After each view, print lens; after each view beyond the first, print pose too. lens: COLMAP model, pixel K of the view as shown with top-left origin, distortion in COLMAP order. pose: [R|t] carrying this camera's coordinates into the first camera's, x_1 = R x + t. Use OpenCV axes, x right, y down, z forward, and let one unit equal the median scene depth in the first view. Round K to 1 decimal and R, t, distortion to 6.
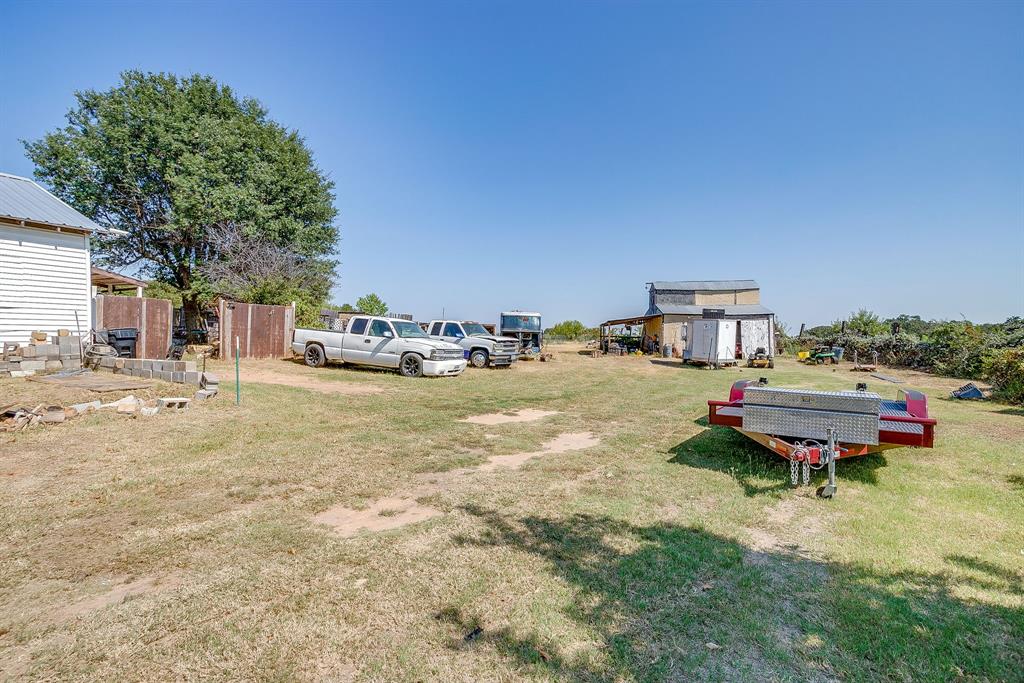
lens RADIAL K [[504.6, 0, 511.2], [0, 504.6, 346.3], [0, 0, 1]] dist [-0.049761, 0.040779]
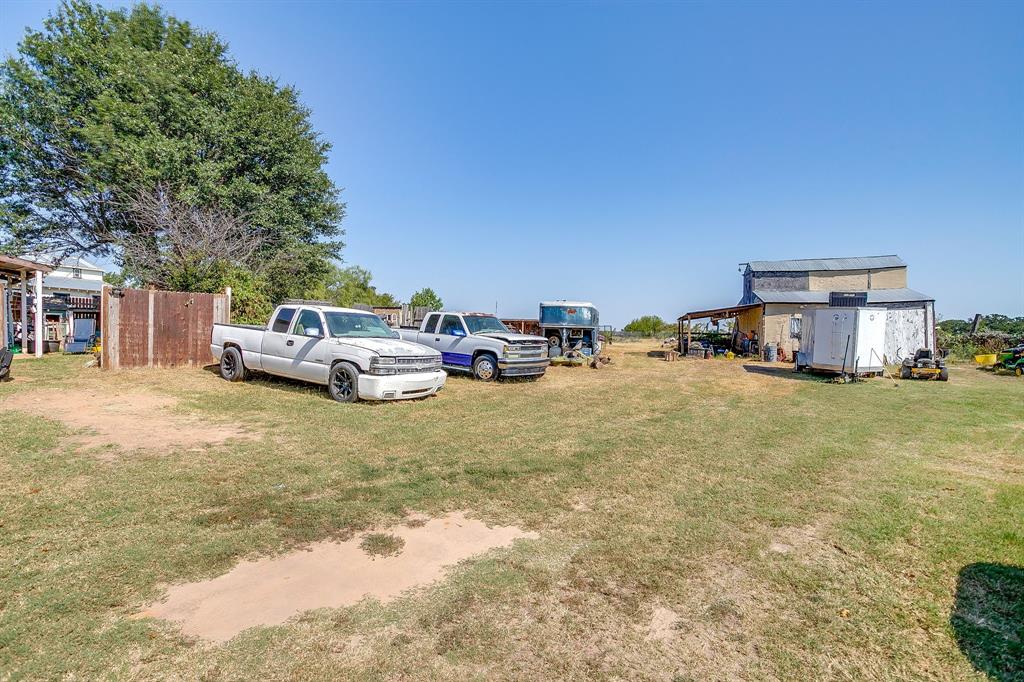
lens RADIAL K [[502.9, 0, 504.6], [0, 502.9, 346.0], [0, 0, 1]] dist [-0.051237, 0.029314]
pose [[0.985501, 0.000310, -0.169672, 0.063213], [0.000612, 0.999985, 0.005383, -0.006067], [0.169671, -0.005409, 0.985486, 0.272364]]
